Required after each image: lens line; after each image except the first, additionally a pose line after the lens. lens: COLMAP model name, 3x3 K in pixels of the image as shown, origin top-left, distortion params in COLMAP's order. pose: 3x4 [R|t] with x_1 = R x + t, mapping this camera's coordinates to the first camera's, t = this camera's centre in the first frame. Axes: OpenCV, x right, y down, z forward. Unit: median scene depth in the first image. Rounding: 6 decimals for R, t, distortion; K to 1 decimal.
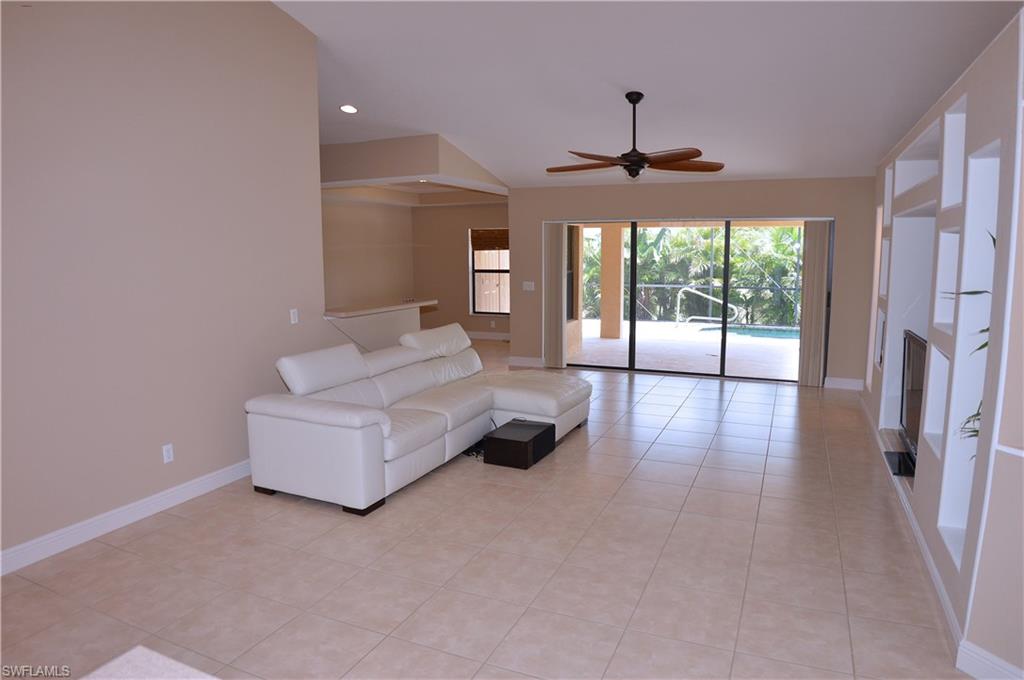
lens RADIAL K [[650.5, 0, 512.0], [0, 650.5, 340.0], [0, 0, 1]] dist [-0.092778, 0.001587]
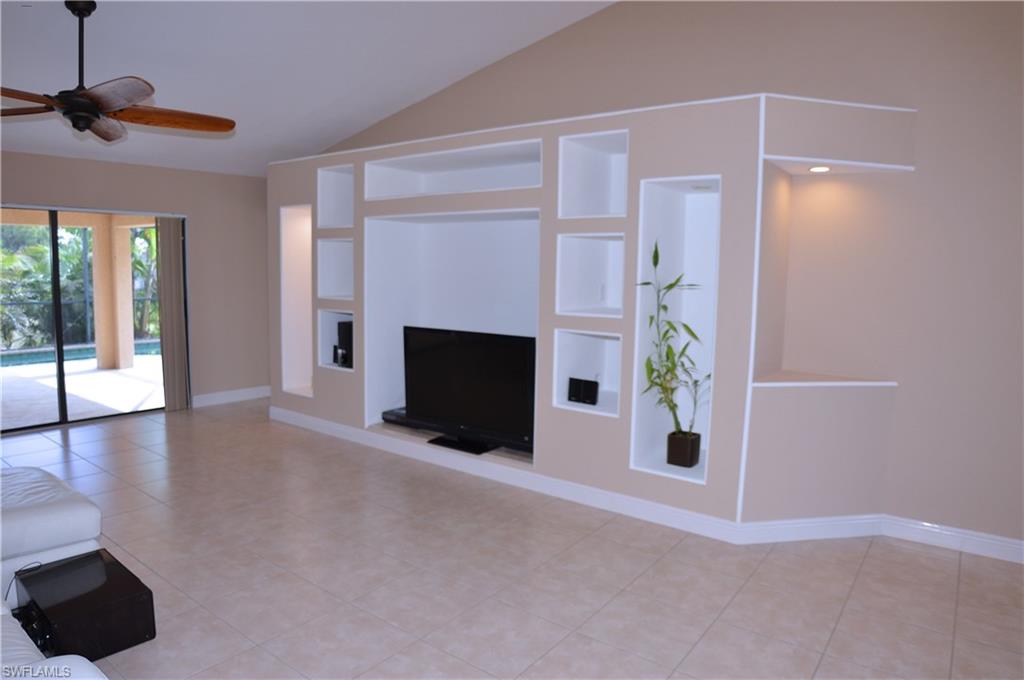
lens RADIAL K [[650.5, 0, 512.0], [0, 650.5, 340.0], [0, 0, 1]] dist [-0.092778, 0.001587]
pose [[0.215019, -0.099846, 0.971492, -0.329741], [0.113951, 0.990530, 0.076582, -0.046386], [-0.969939, 0.094236, 0.224361, 0.473155]]
